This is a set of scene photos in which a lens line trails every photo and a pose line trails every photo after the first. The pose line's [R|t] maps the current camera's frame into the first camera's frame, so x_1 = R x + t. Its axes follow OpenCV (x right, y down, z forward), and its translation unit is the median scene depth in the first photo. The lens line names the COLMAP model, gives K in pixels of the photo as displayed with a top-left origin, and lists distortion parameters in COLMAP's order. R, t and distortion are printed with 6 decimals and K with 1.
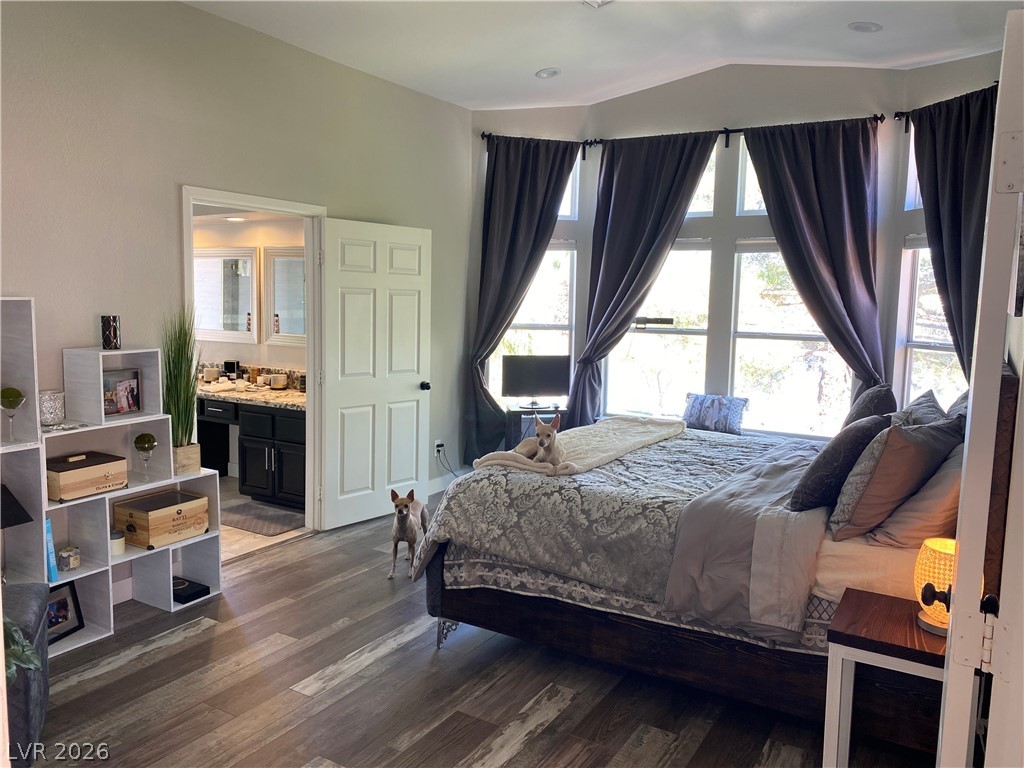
lens RADIAL K [[787.9, 0, 507.4], [0, 787.9, 373.7], [0, 0, 1]] dist [0.019773, -0.015499]
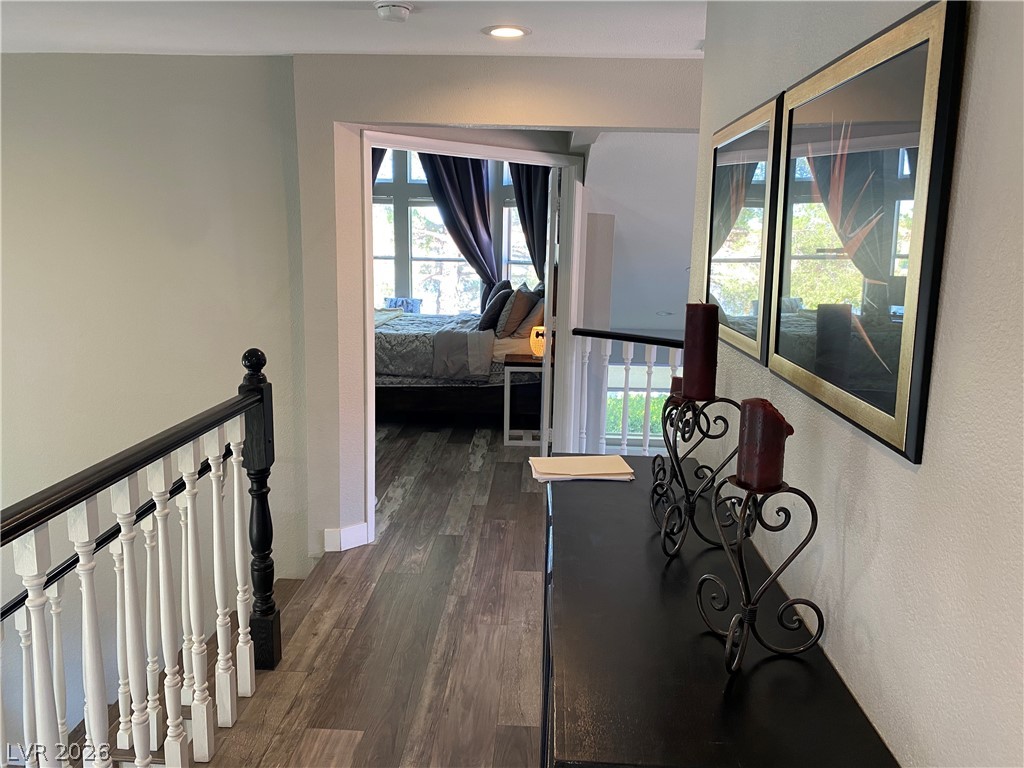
lens RADIAL K [[787.9, 0, 509.1], [0, 787.9, 384.7], [0, 0, 1]] dist [0.019773, -0.015499]
pose [[0.875846, -0.095116, 0.473124, -0.502731], [0.049980, 0.992990, 0.107107, 0.066025], [-0.479995, -0.070163, 0.874461, -0.798440]]
